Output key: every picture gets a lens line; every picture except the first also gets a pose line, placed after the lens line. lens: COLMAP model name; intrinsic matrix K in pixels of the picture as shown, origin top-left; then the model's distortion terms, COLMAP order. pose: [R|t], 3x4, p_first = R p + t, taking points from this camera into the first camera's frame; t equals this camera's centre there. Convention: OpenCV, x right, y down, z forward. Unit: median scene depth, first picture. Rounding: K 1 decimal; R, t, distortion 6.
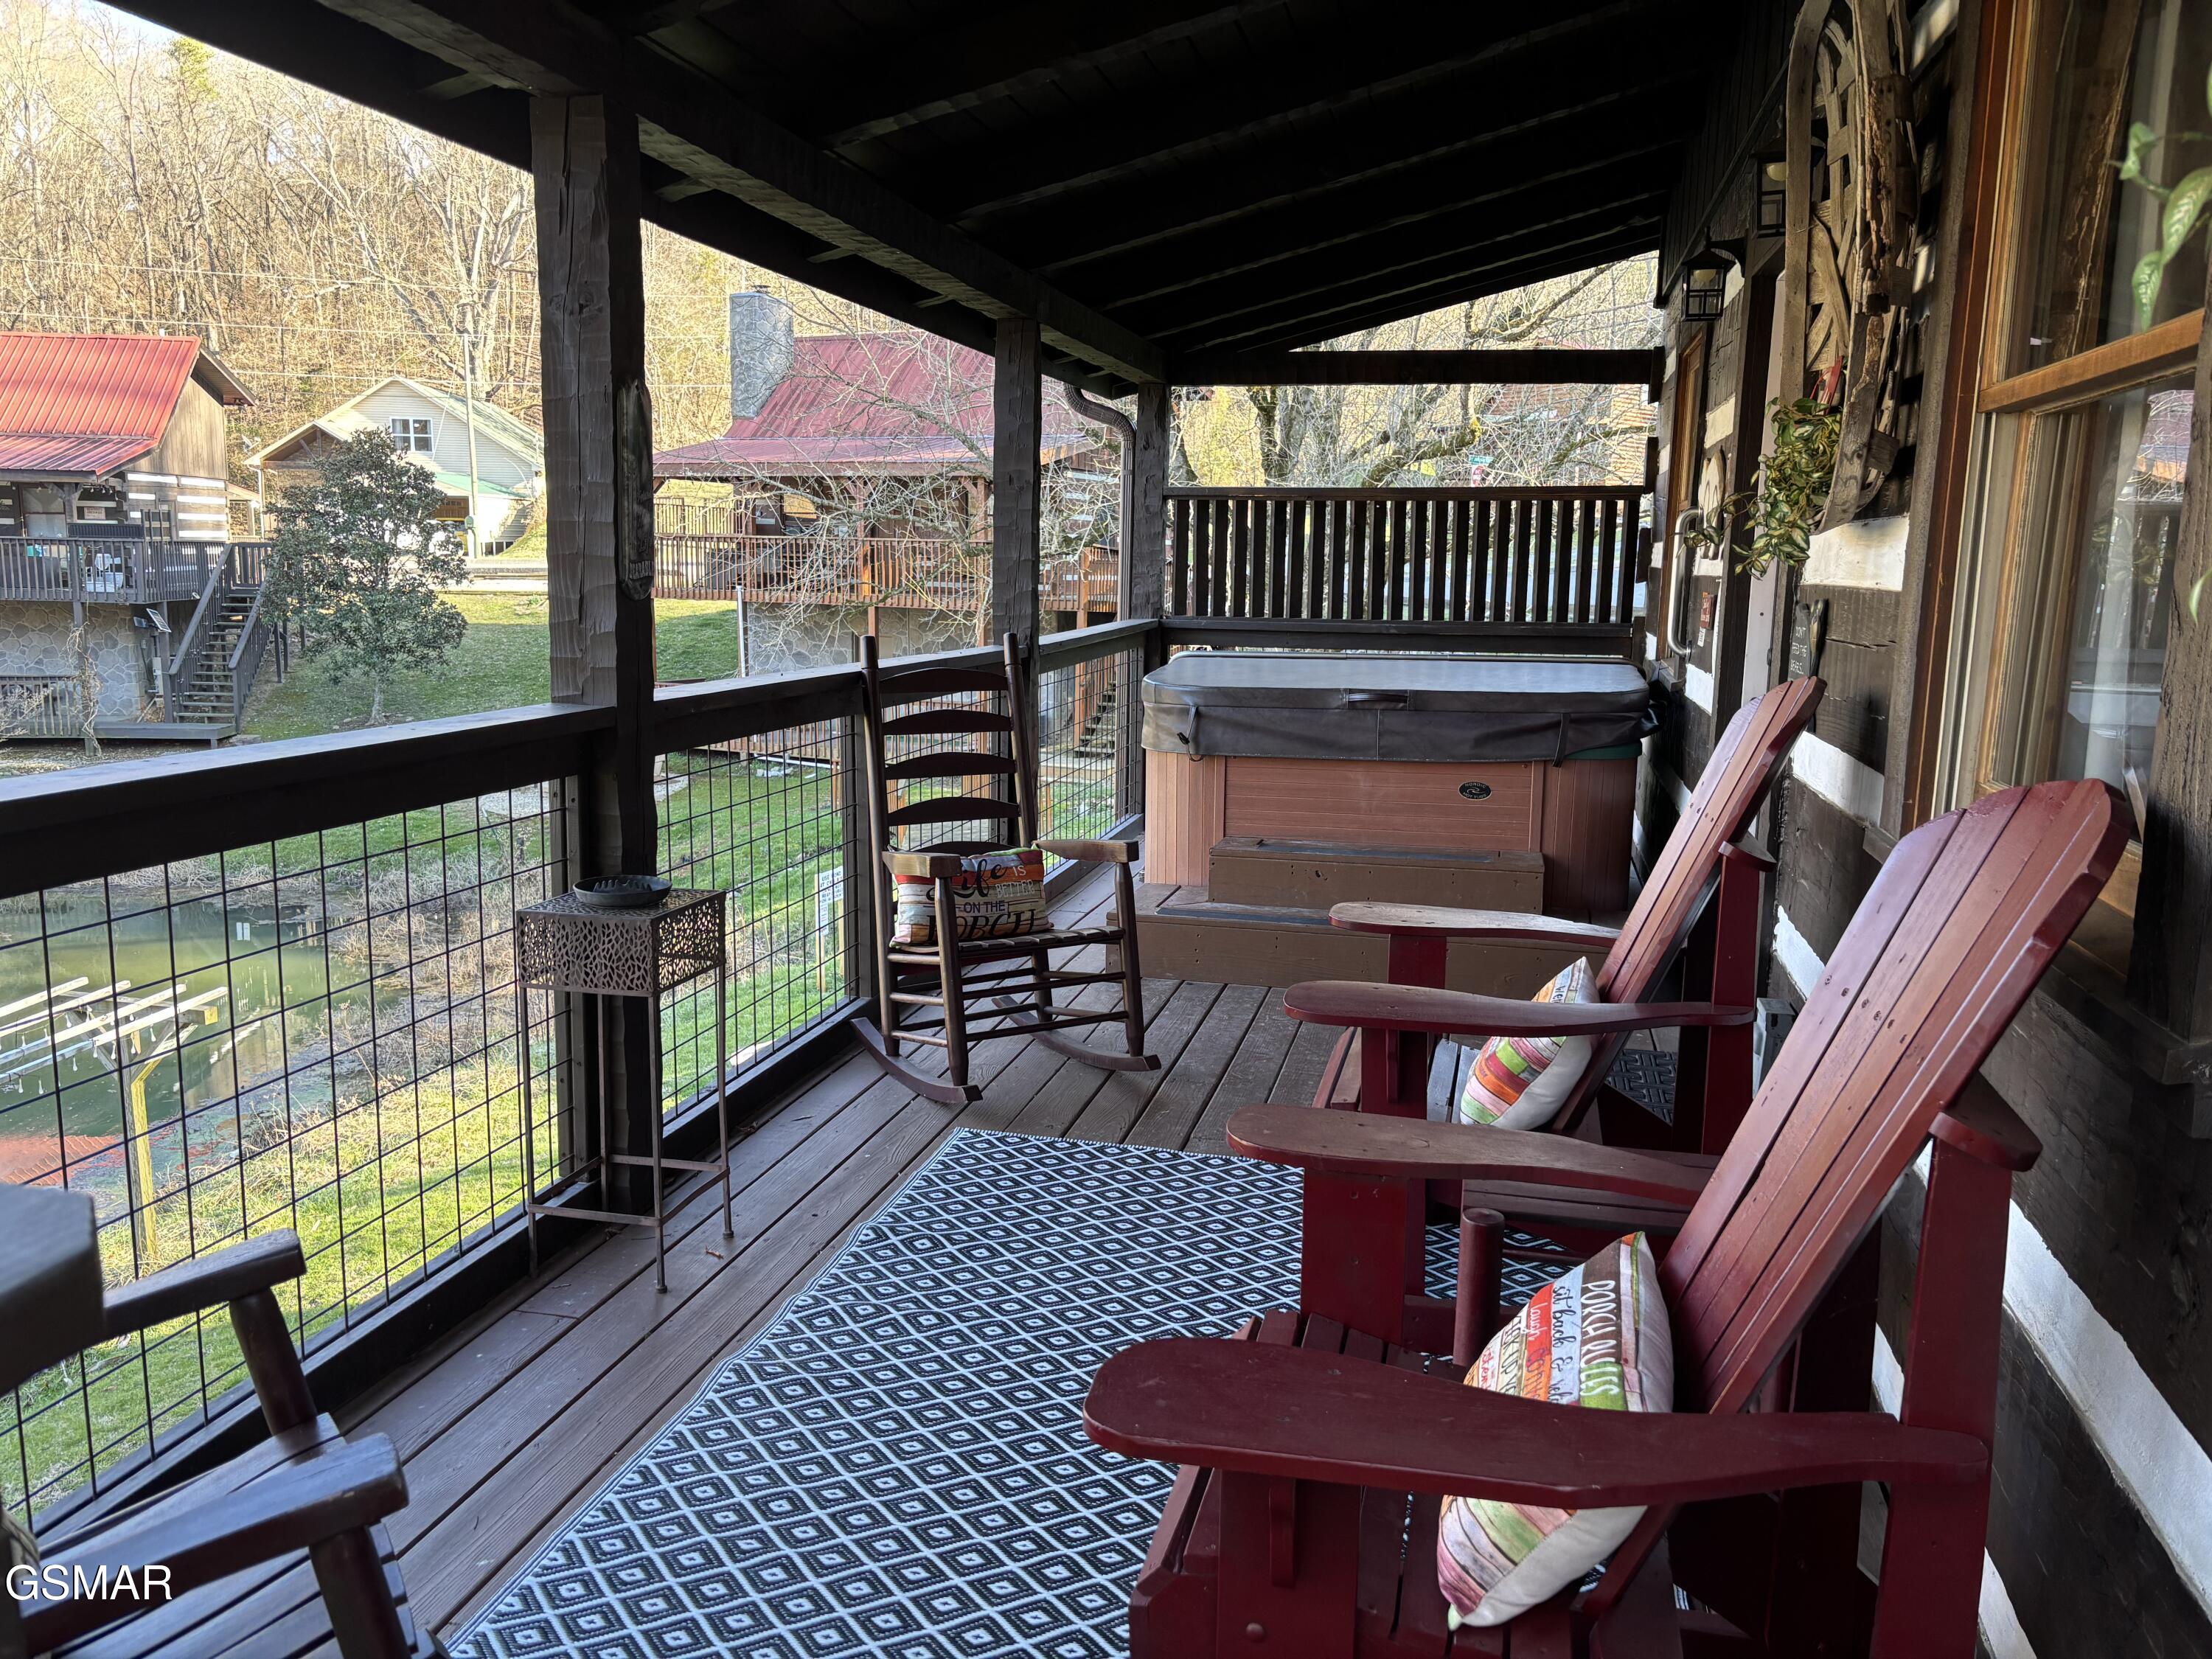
lens RADIAL K [[1676.6, 0, 1106.5], [0, 1676.6, 825.8], [0, 0, 1]] dist [0.027107, -0.000753]
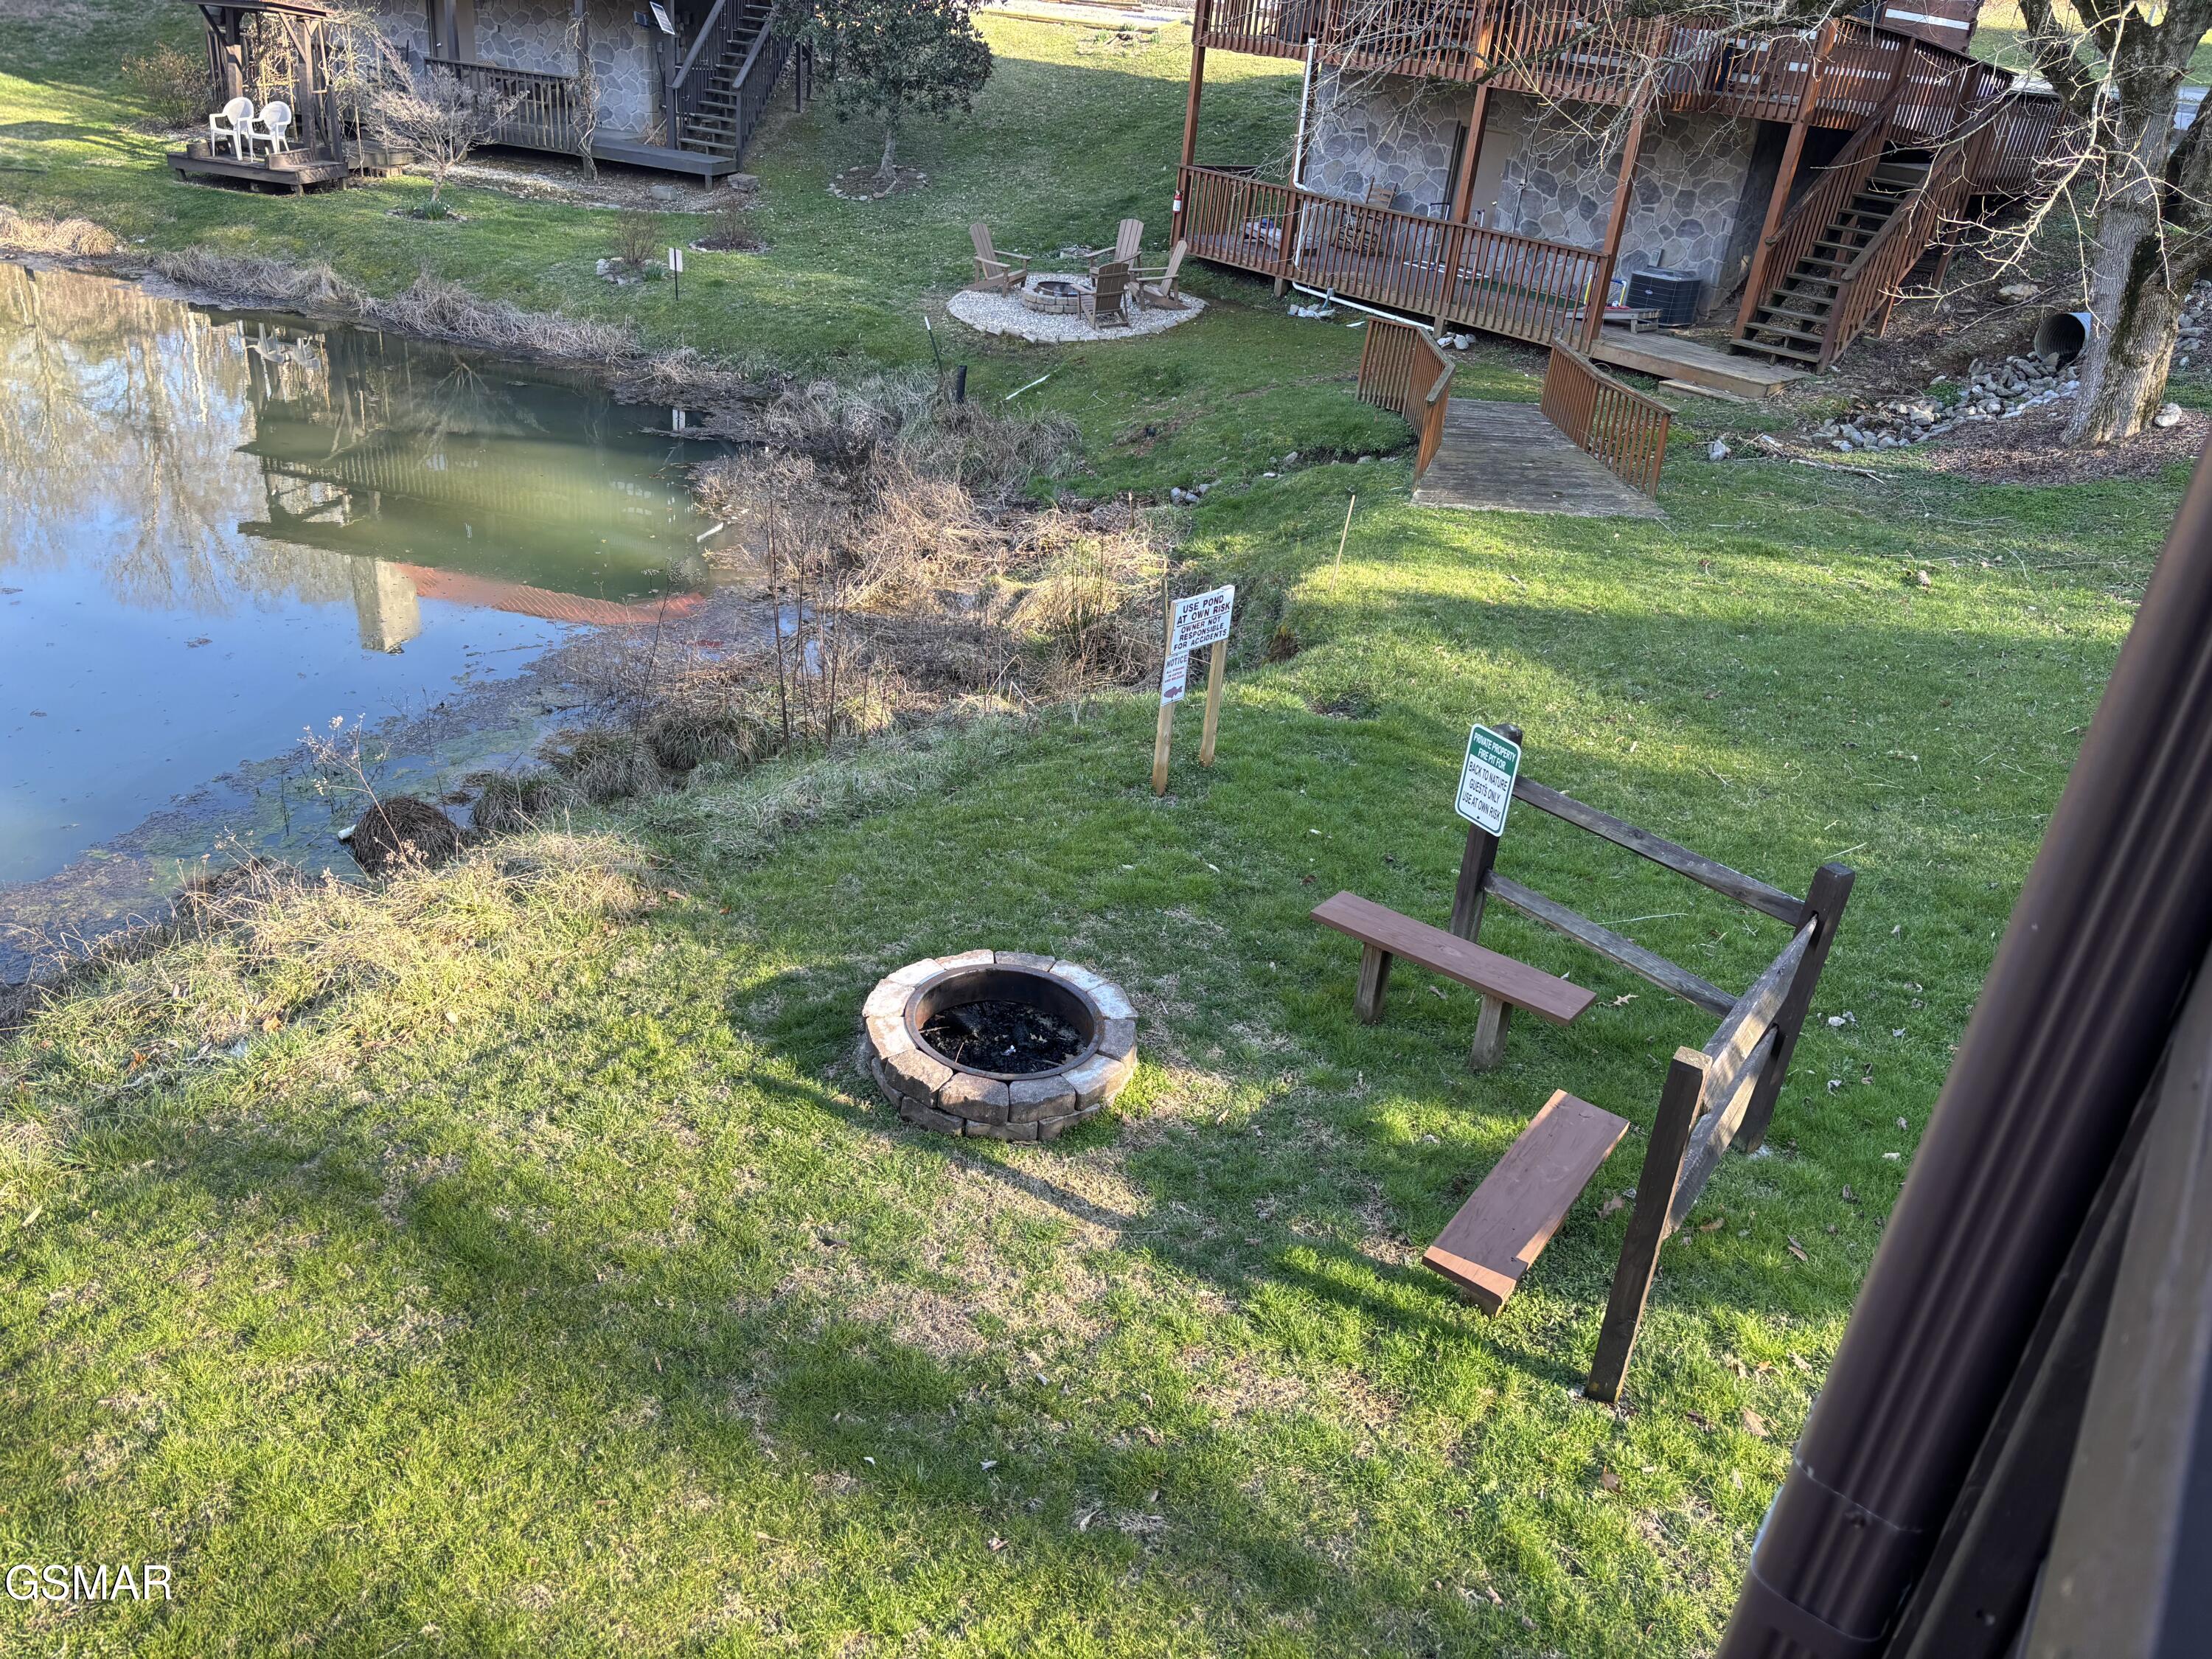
lens RADIAL K [[1676.6, 0, 1111.5], [0, 1676.6, 838.8], [0, 0, 1]] dist [0.027107, -0.000753]
pose [[0.926452, 0.234091, -0.294767, -0.002859], [-0.138491, 0.940150, 0.311348, -0.029237], [0.350009, -0.247626, 0.903424, 0.207364]]
